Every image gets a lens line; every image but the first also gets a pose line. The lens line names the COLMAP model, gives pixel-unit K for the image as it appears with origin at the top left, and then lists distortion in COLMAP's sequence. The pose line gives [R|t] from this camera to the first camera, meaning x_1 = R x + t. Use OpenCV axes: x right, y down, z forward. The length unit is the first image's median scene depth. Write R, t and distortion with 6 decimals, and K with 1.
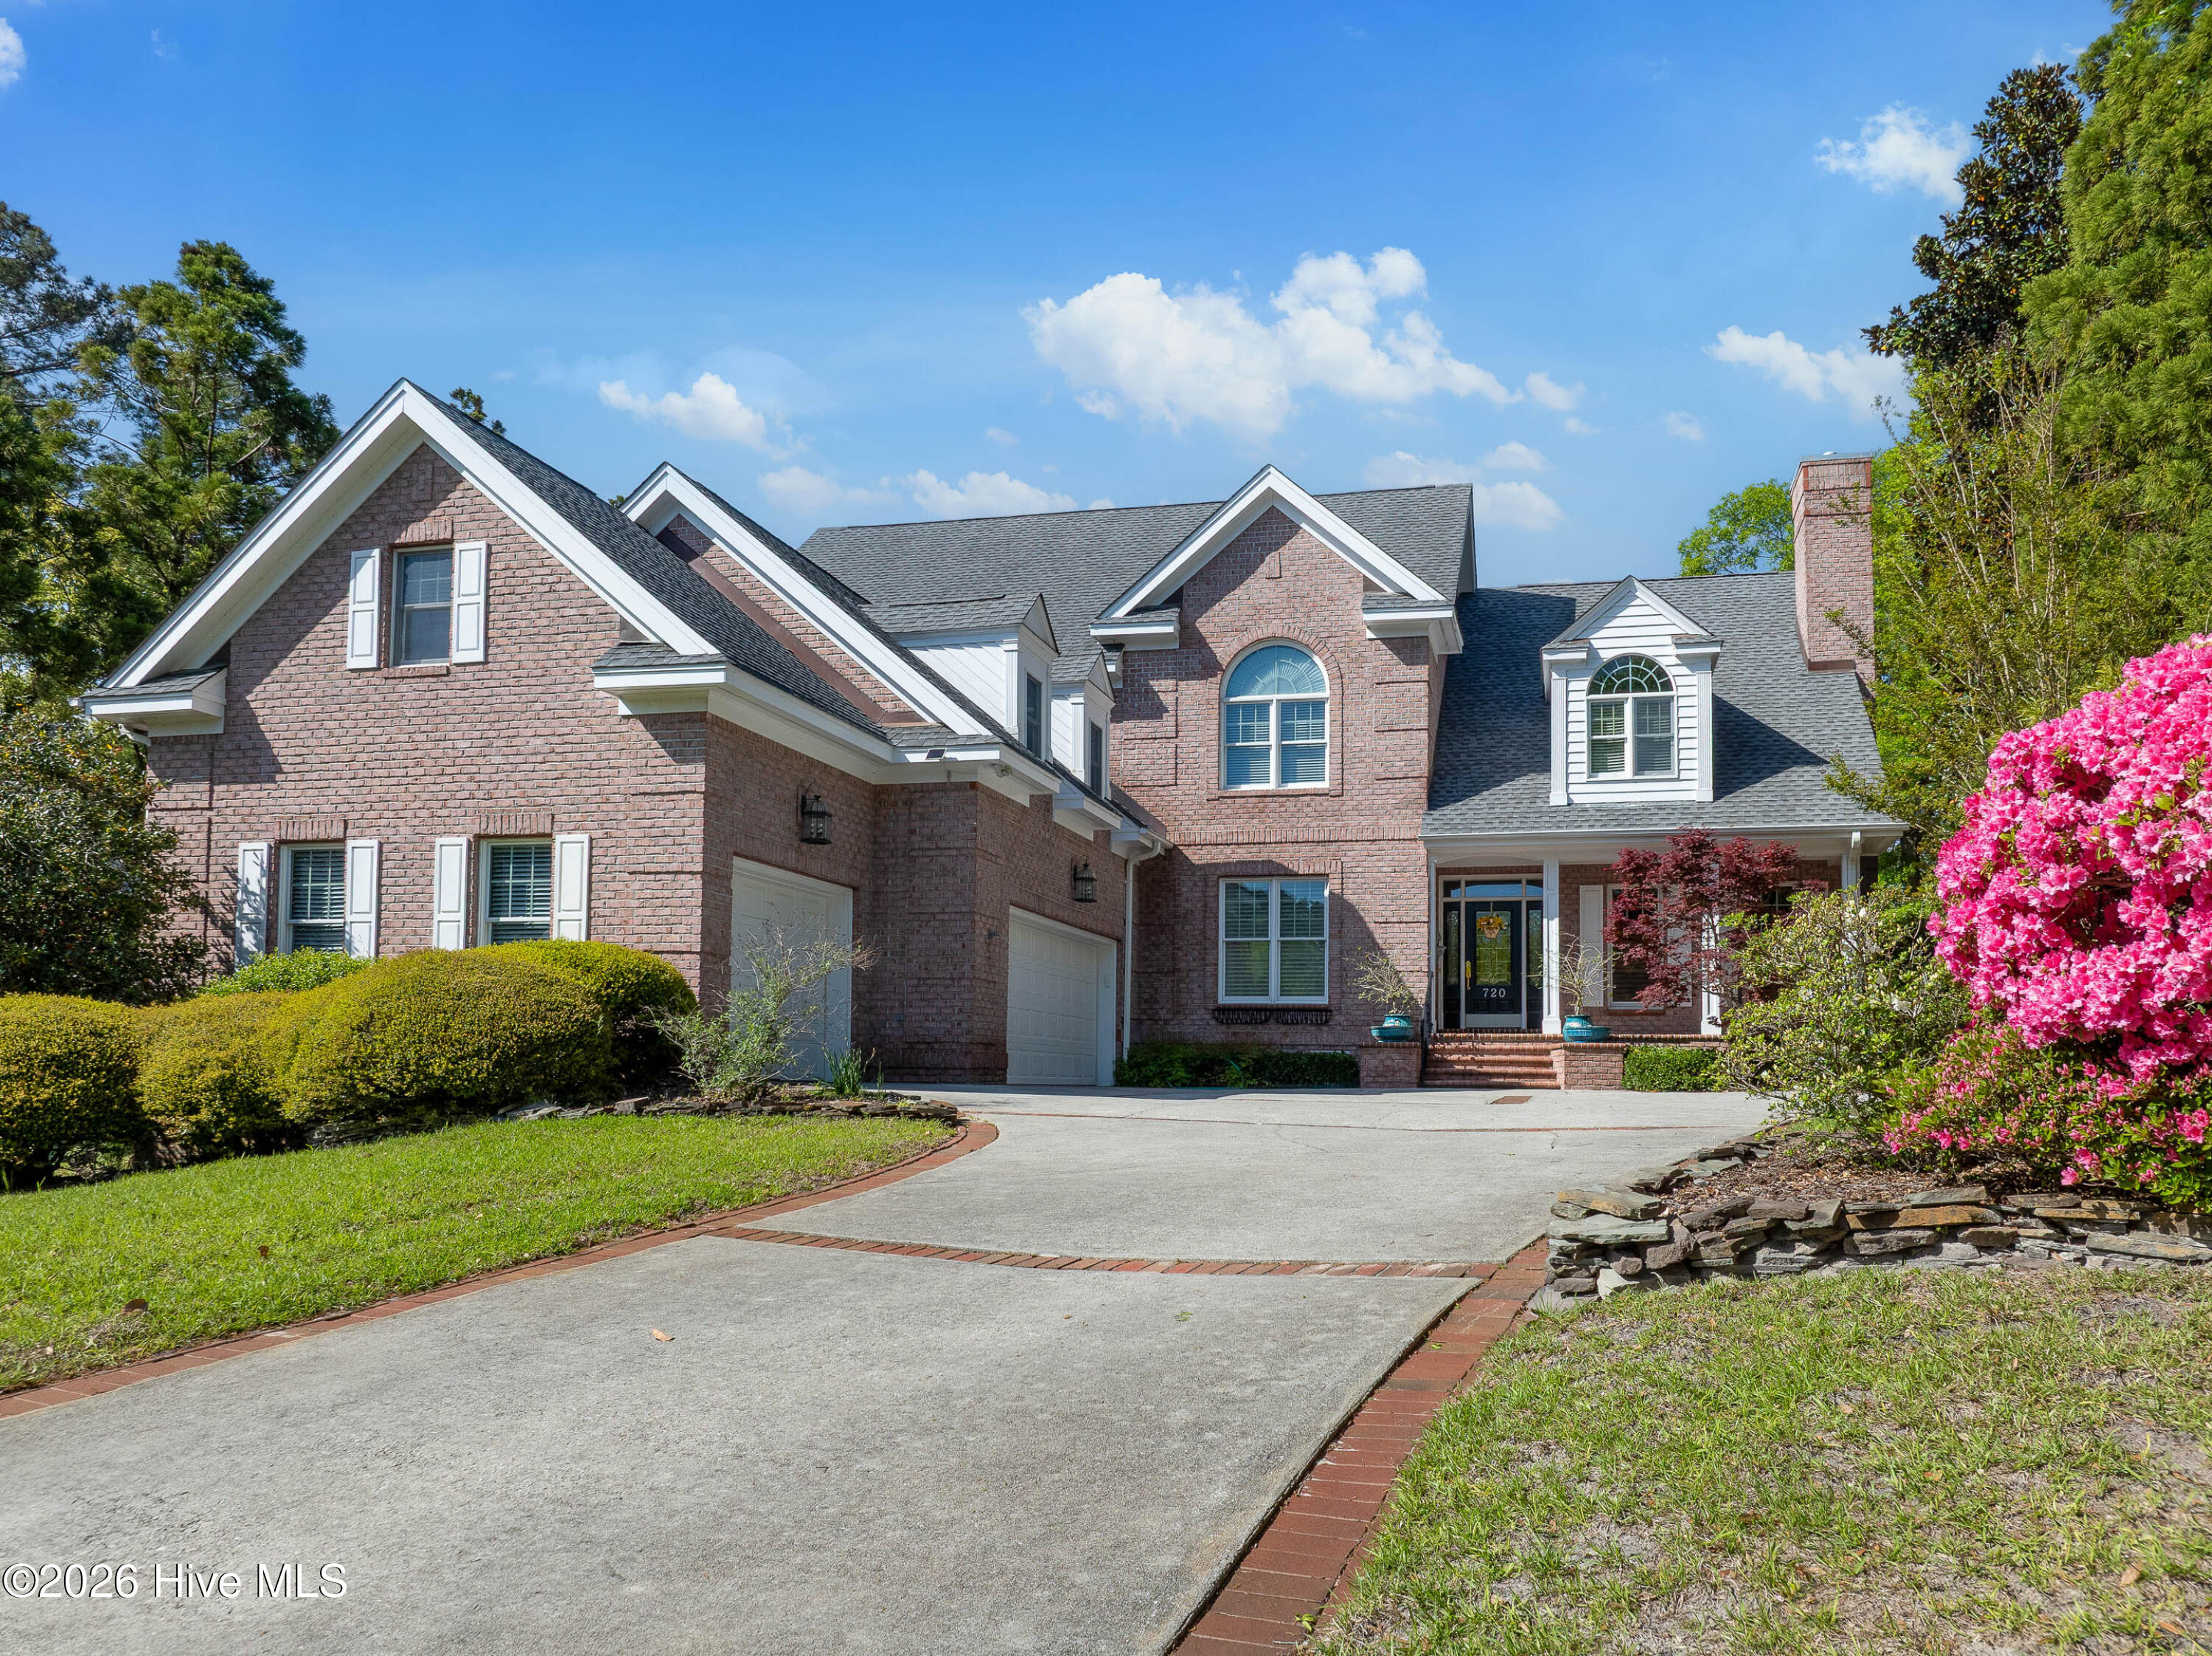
lens RADIAL K [[1615.4, 0, 1219.5], [0, 1615.4, 1042.8], [0, 0, 1]] dist [-0.028204, -0.004852]
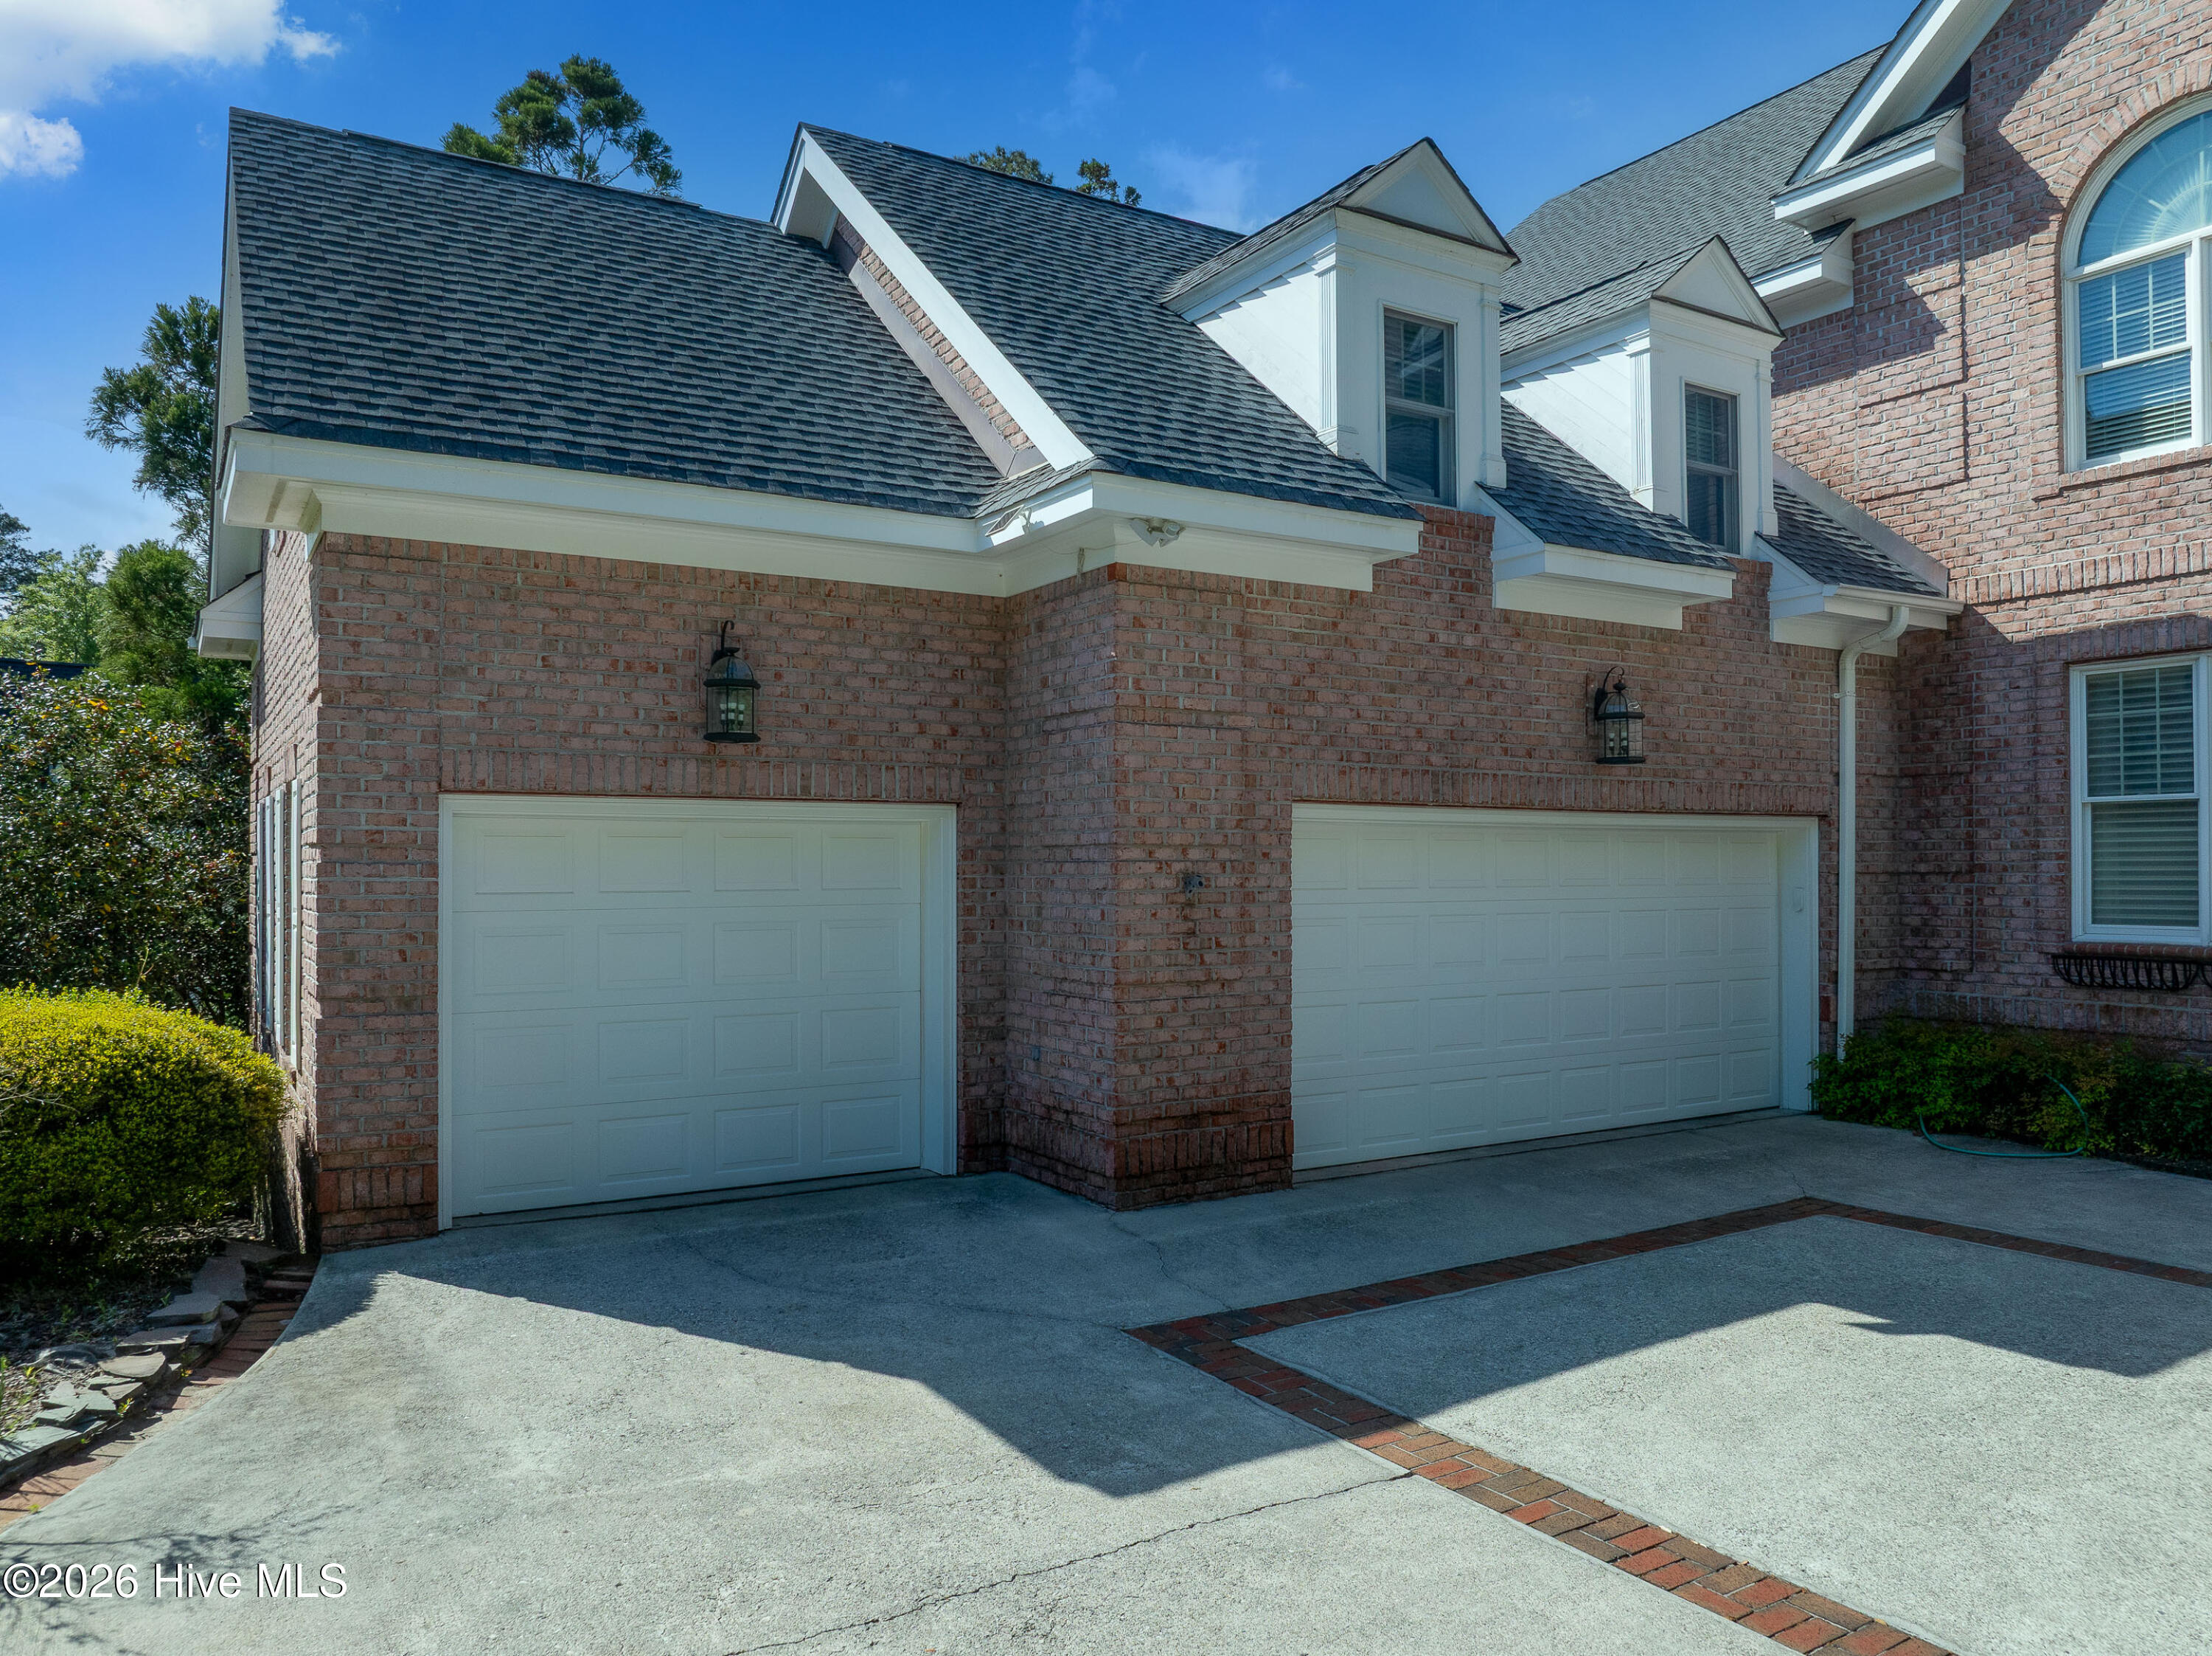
lens RADIAL K [[1560.1, 0, 1126.9], [0, 1560.1, 864.6], [0, 0, 1]] dist [-0.040014, 0.005790]
pose [[0.691302, -0.014809, -0.722414, 0.136846], [0.030074, 0.999513, 0.008290, -0.061016], [0.721940, -0.027457, 0.691411, 0.536784]]
